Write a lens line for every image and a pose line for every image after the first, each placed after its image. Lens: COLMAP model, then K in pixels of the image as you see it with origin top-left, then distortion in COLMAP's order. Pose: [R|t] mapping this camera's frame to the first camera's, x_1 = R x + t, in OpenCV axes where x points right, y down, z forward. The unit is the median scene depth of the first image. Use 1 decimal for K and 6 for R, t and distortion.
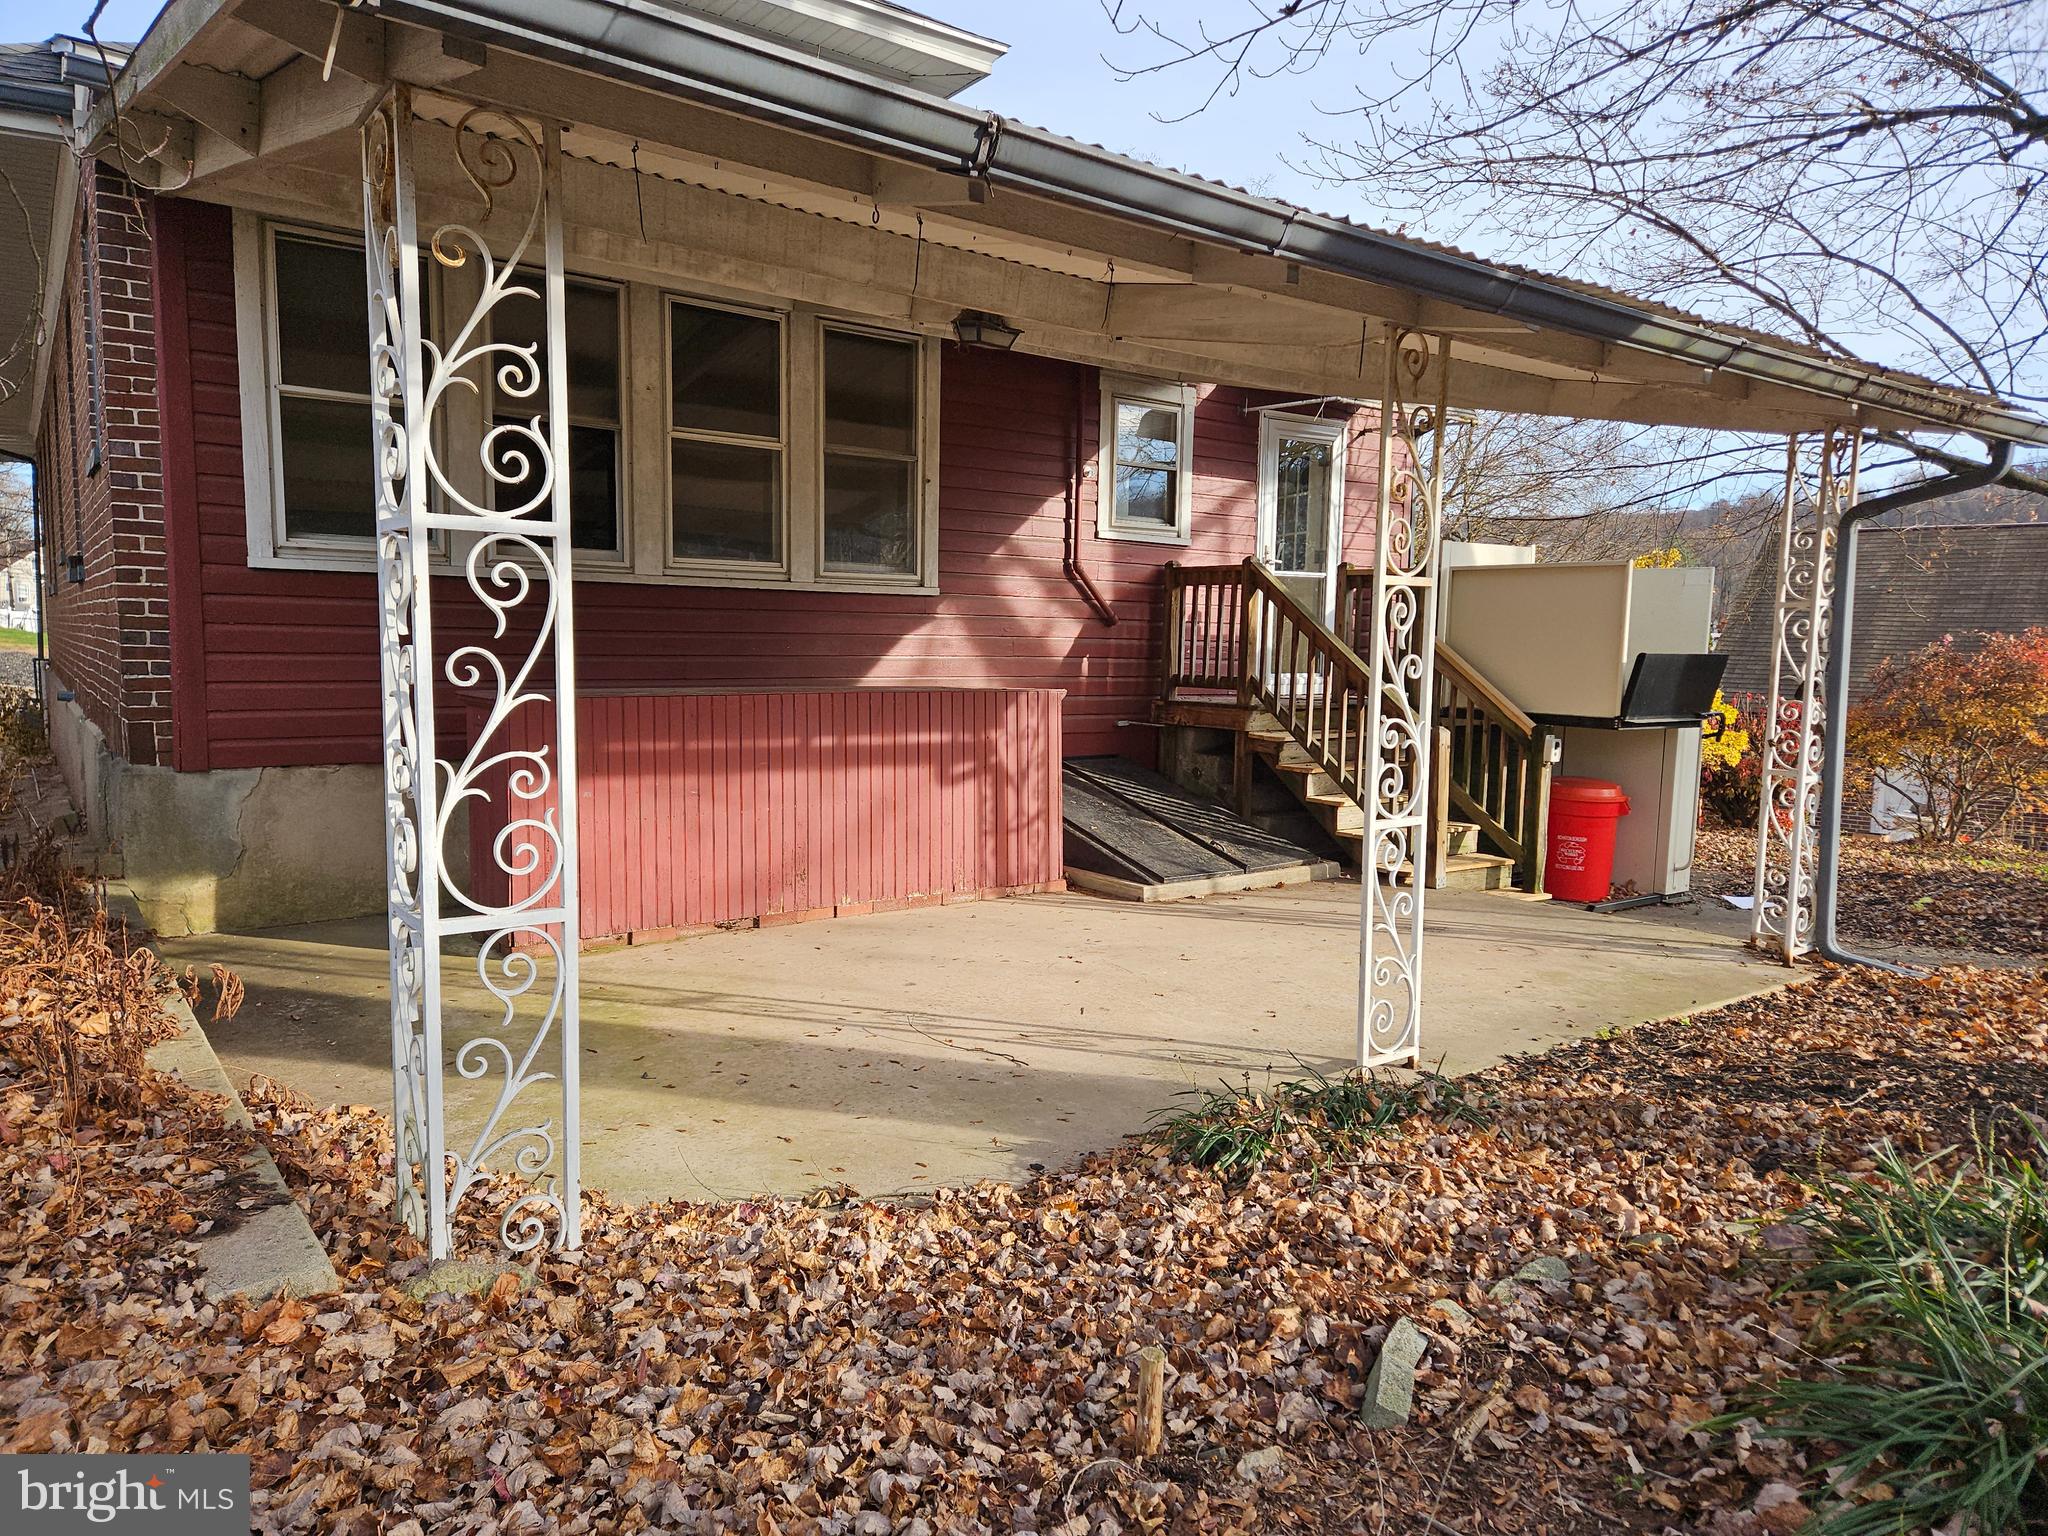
lens RADIAL K [[1338.5, 0, 1038.5], [0, 1338.5, 773.5], [0, 0, 1]] dist [0.085661, -0.066509]
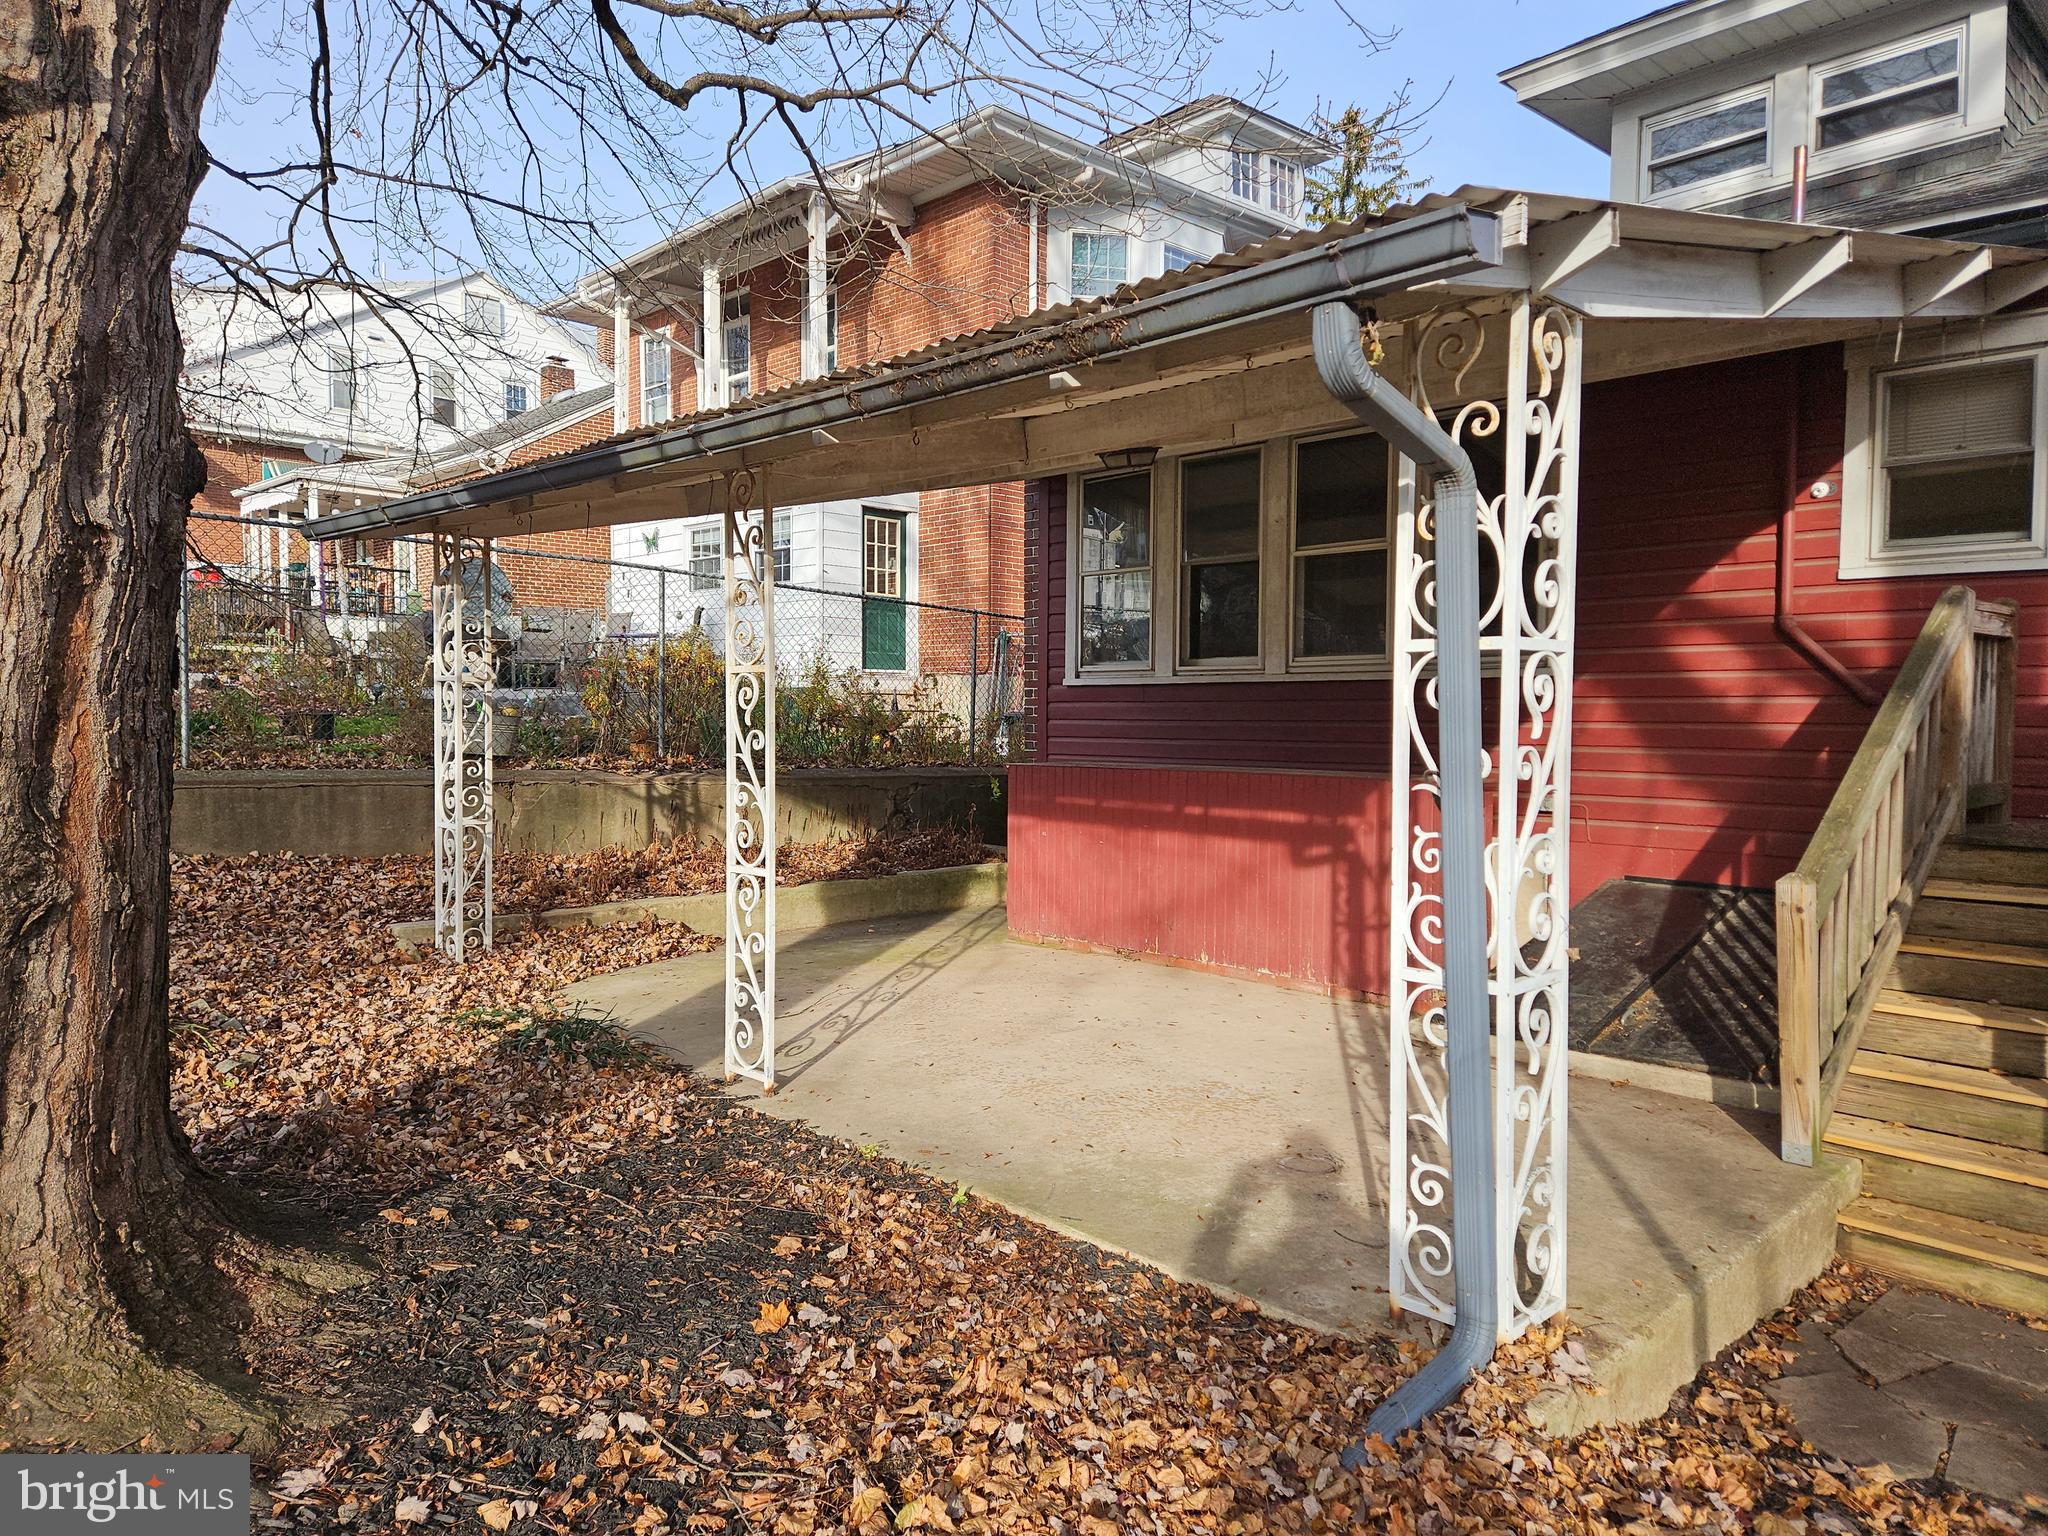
lens RADIAL K [[1338.5, 0, 1038.5], [0, 1338.5, 773.5], [0, 0, 1]] dist [0.085661, -0.066509]
pose [[0.090500, 0.026567, -0.995542, 0.979738], [-0.098279, 0.995003, 0.017618, -0.063131], [0.991035, 0.096247, 0.092659, 0.754439]]
